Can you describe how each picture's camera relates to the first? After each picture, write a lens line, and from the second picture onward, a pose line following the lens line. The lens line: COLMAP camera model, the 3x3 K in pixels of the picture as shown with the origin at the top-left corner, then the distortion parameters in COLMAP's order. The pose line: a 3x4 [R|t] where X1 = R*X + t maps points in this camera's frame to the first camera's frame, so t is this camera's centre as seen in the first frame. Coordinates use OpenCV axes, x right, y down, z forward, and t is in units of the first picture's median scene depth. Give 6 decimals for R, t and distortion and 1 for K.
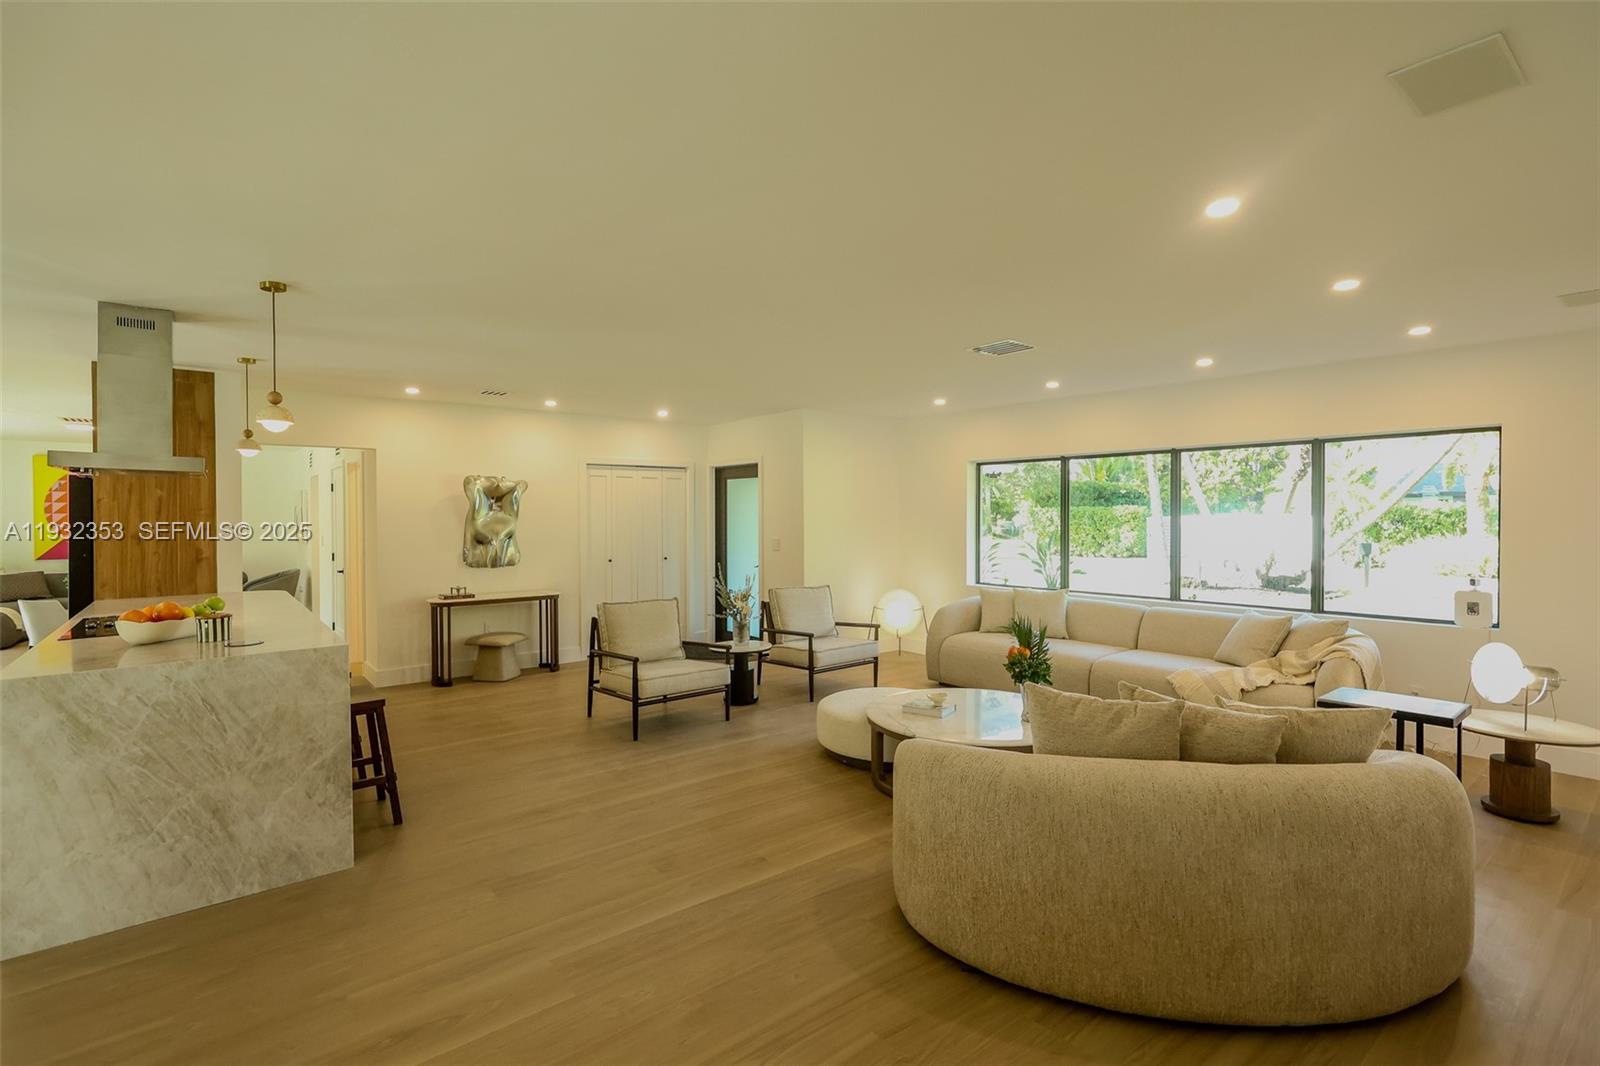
lens RADIAL K [[747.7, 0, 802.6], [0, 747.7, 523.4], [0, 0, 1]] dist [-0.001710, 0.000627]
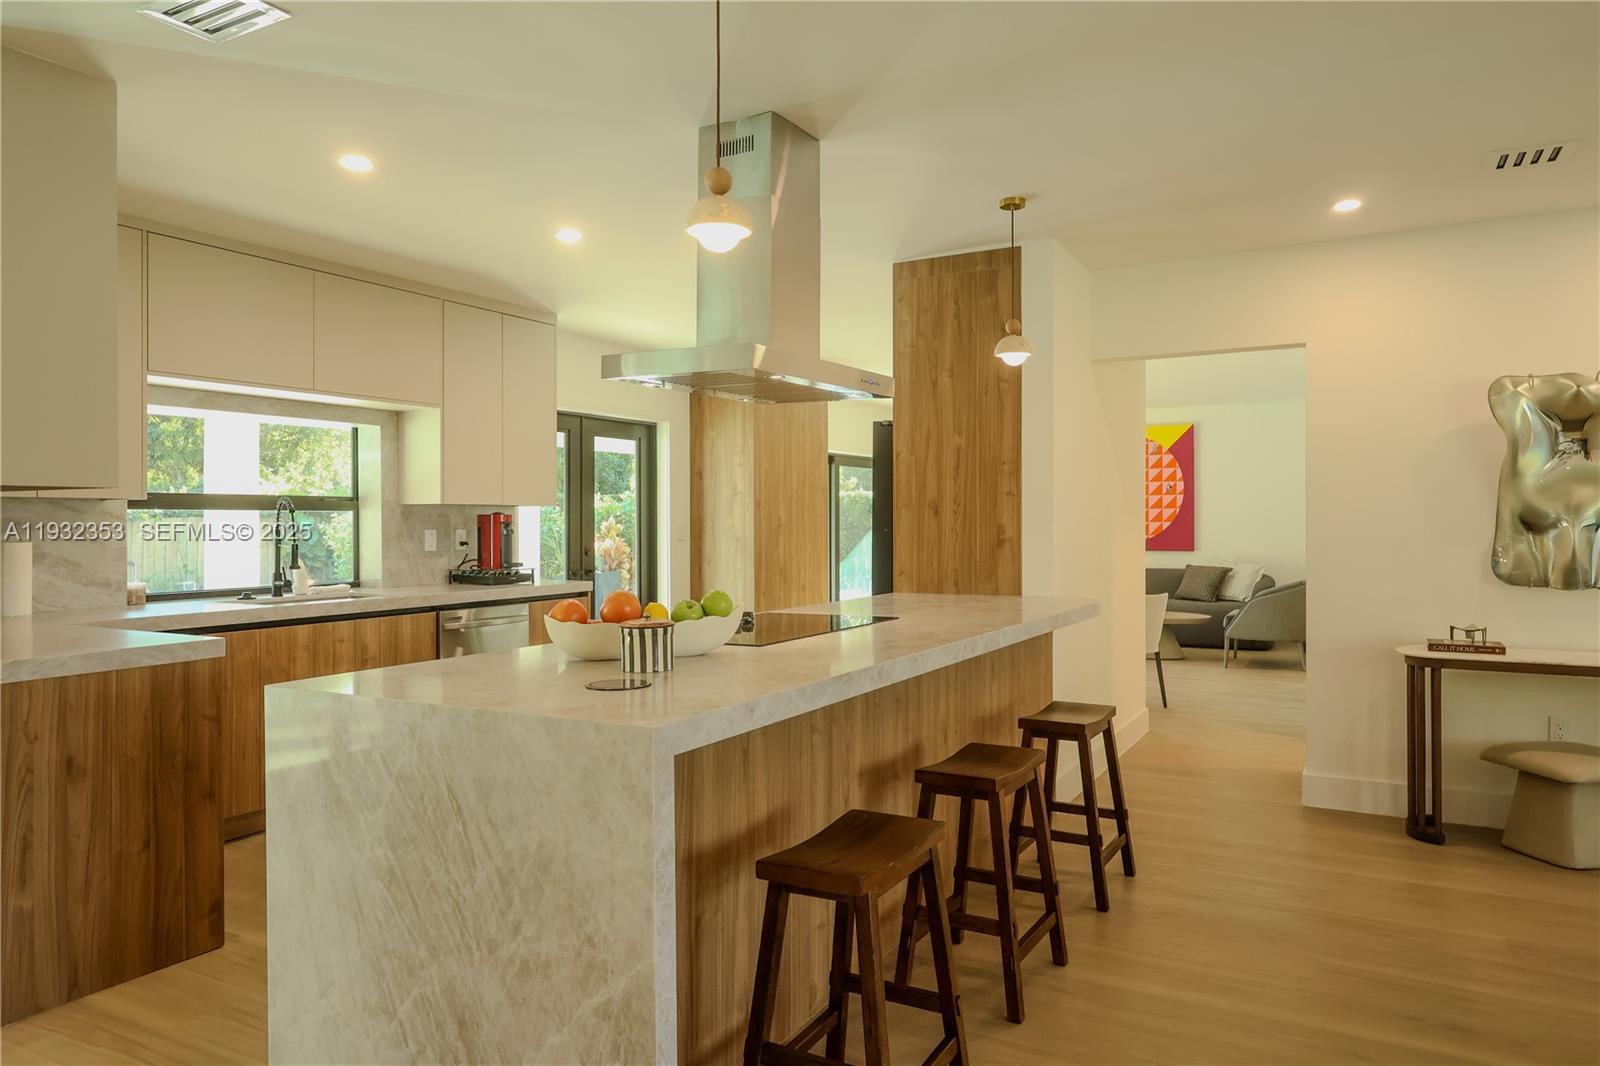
lens RADIAL K [[1030.1, 0, 818.0], [0, 1030.1, 514.9], [0, 0, 1]] dist [0.002620, 0.001800]
pose [[0.375427, -0.002631, -0.926848, -0.043905], [-0.007253, 0.999957, -0.005777, 0.031736], [0.926824, 0.008891, 0.375392, 0.520651]]
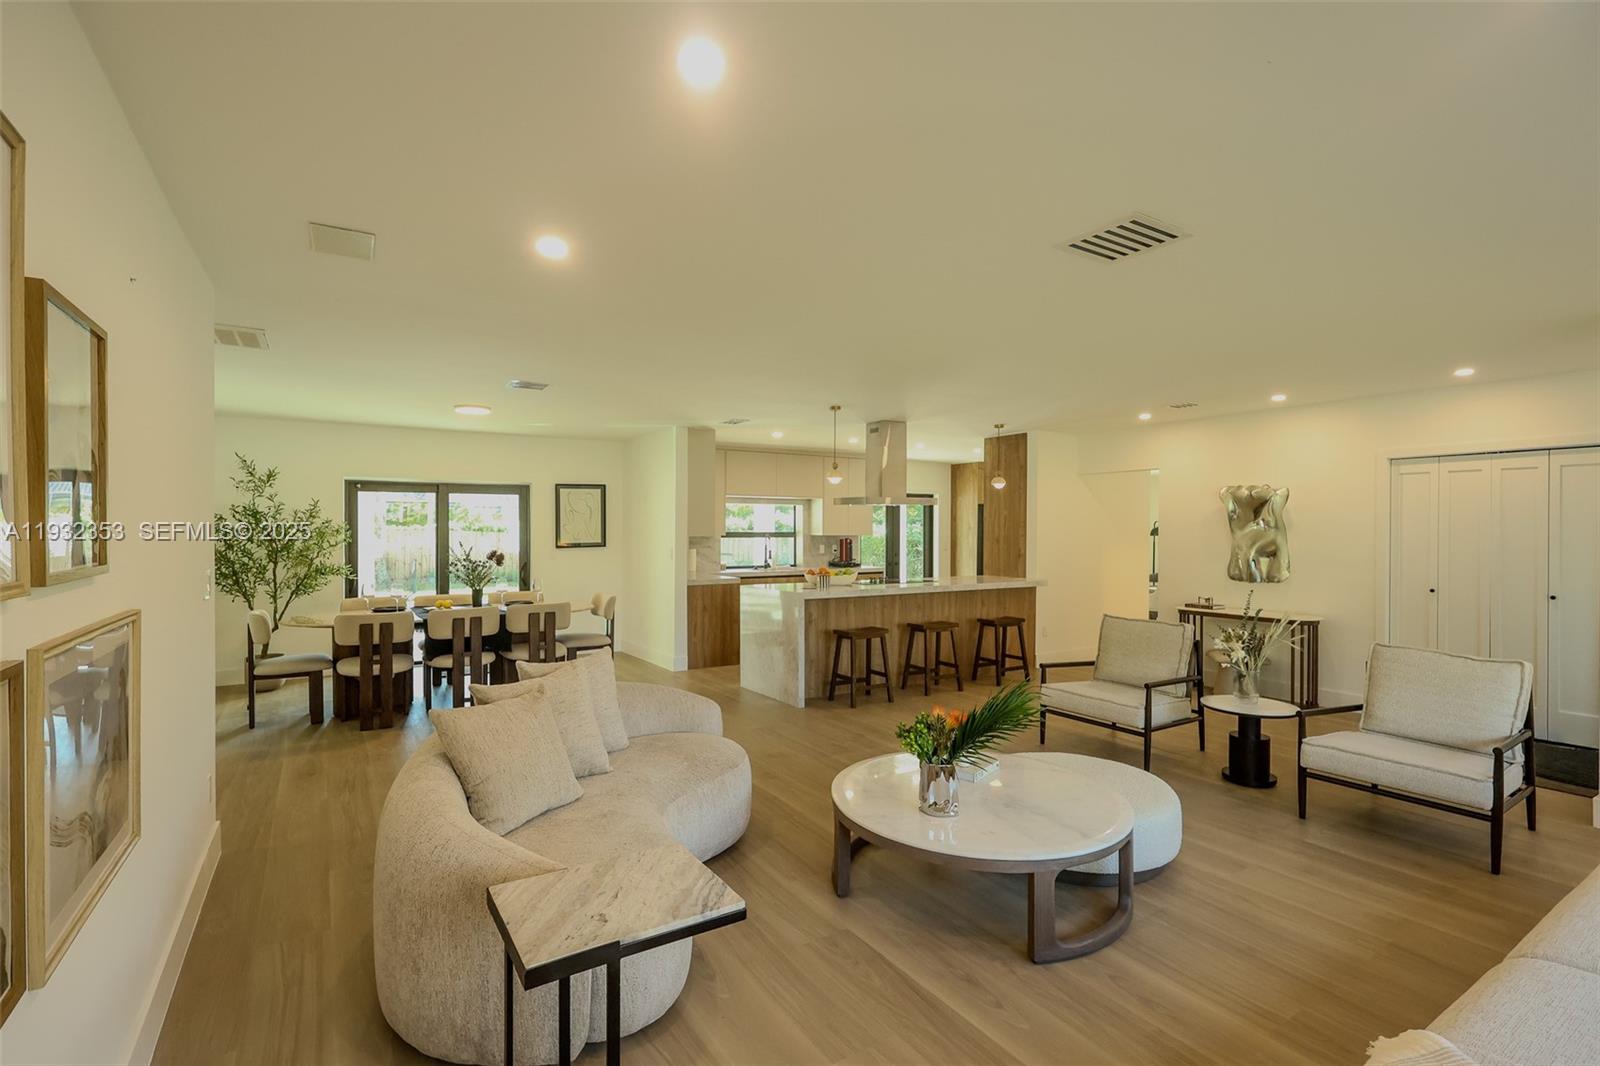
lens RADIAL K [[747.7, 0, 802.6], [0, 747.7, 523.4], [0, 0, 1]] dist [-0.001710, 0.000627]
pose [[-0.118776, -0.003210, -0.992916, 0.787175], [-0.011605, 0.999931, -0.001844, -0.009074], [0.992853, 0.011303, -0.118805, 0.736682]]
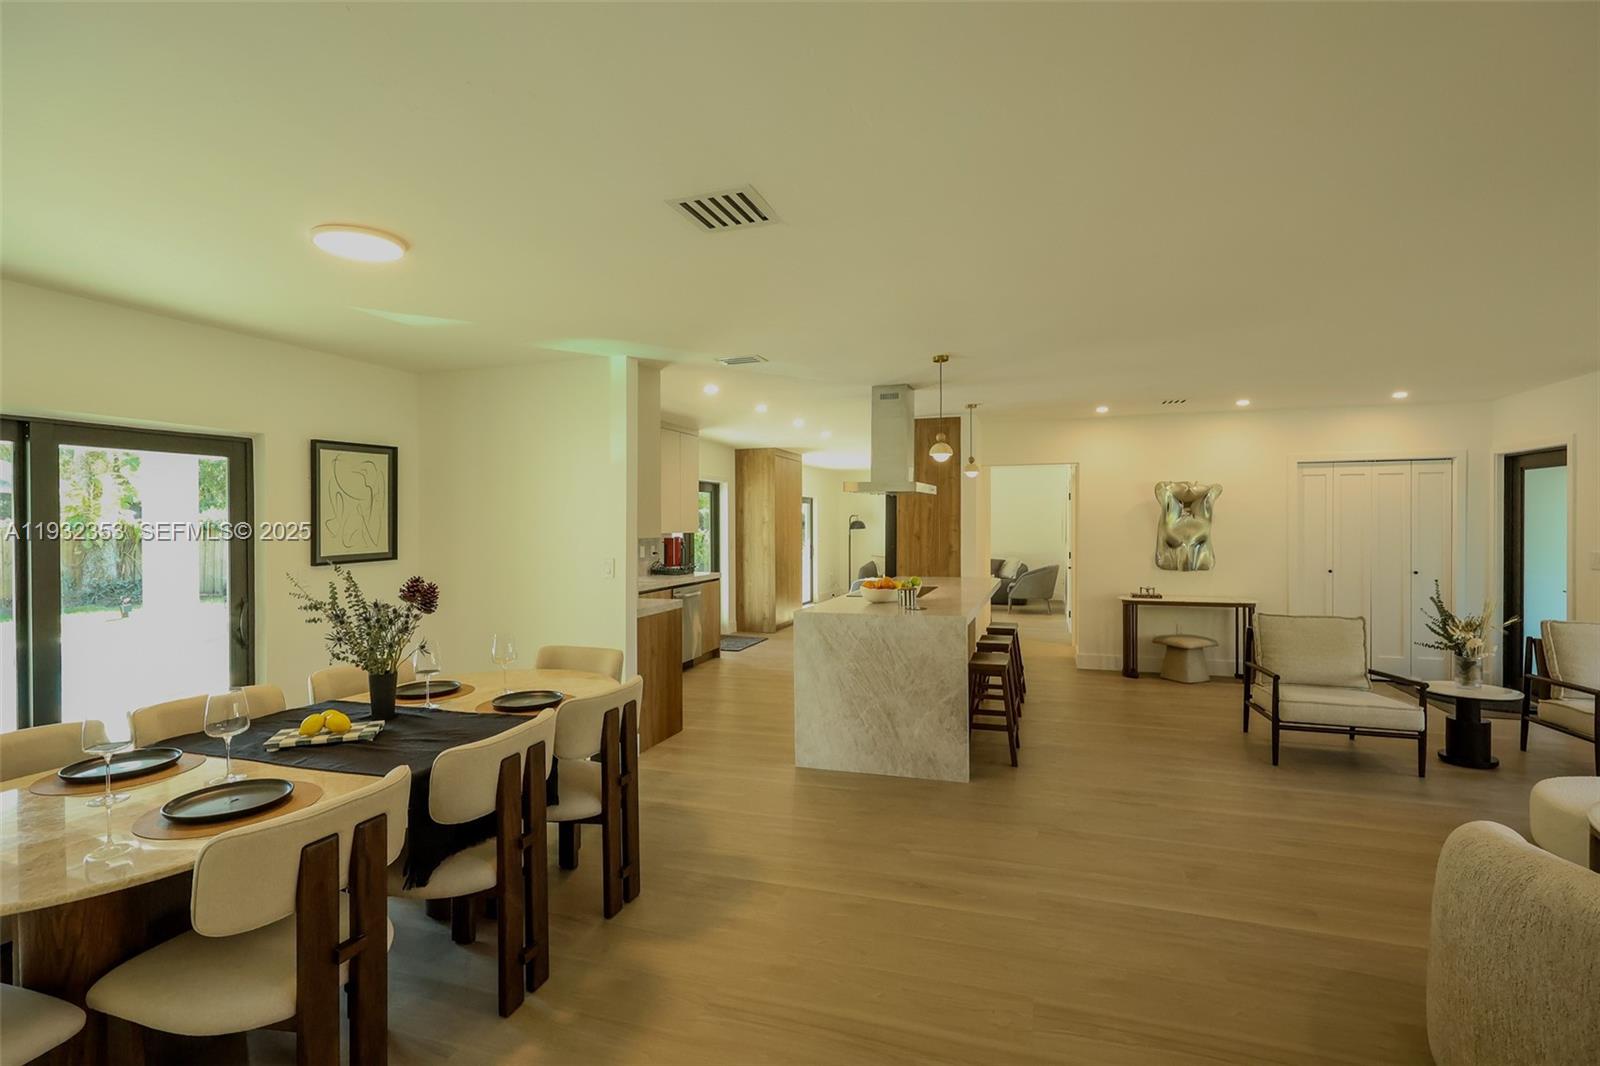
lens RADIAL K [[747.7, 0, 802.6], [0, 747.7, 523.4], [0, 0, 1]] dist [-0.001710, 0.000627]
pose [[0.539490, 0.002107, -0.841989, 0.219329], [-0.006388, 0.999978, -0.001591, -0.001285], [0.841968, 0.006236, 0.539492, 0.013247]]
